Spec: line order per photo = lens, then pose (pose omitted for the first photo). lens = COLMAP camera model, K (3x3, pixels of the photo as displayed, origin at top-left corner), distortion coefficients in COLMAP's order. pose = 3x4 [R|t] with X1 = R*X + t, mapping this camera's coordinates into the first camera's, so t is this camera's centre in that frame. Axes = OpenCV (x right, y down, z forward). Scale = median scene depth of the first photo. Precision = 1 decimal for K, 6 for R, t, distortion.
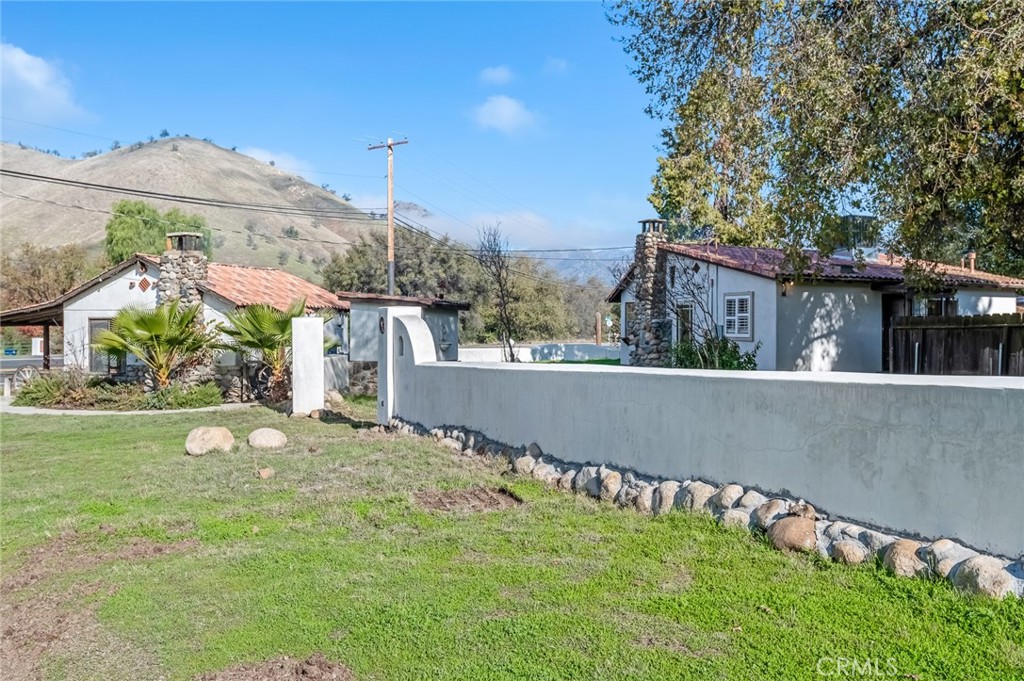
lens RADIAL K [[900.8, 0, 512.6], [0, 900.8, 340.5], [0, 0, 1]] dist [0.005004, 0.001165]
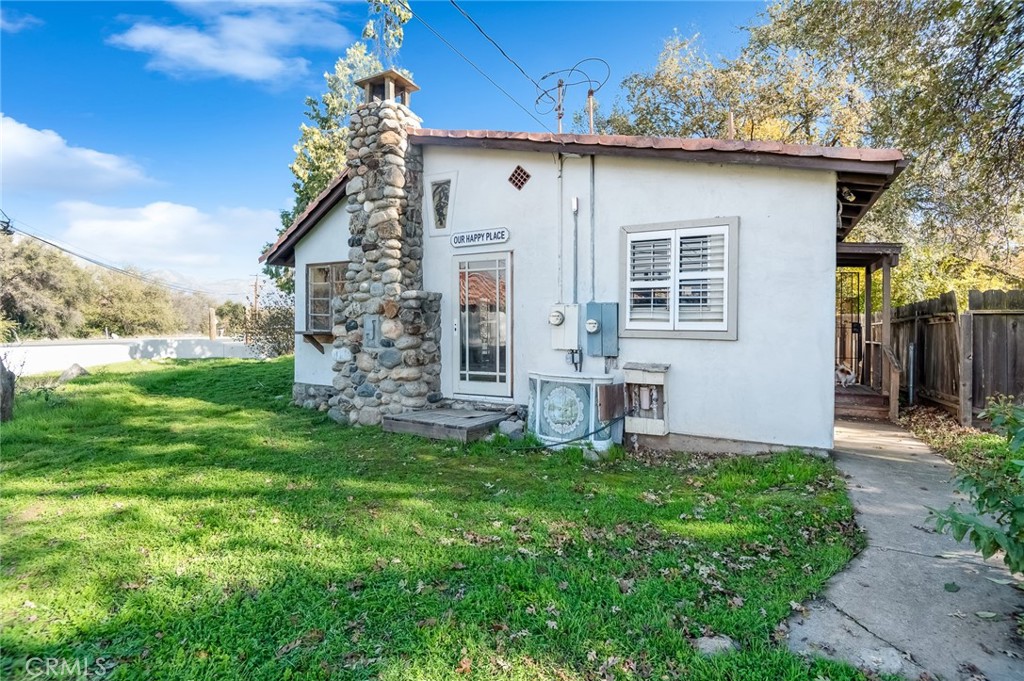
lens RADIAL K [[481.2, 0, 519.5], [0, 481.2, 338.1], [0, 0, 1]] dist [-0.005797, -0.007068]
pose [[0.776258, -0.007027, 0.630376, 0.048332], [0.002215, 0.999962, 0.008419, -0.001854], [-0.630412, -0.005139, 0.776244, 0.755383]]
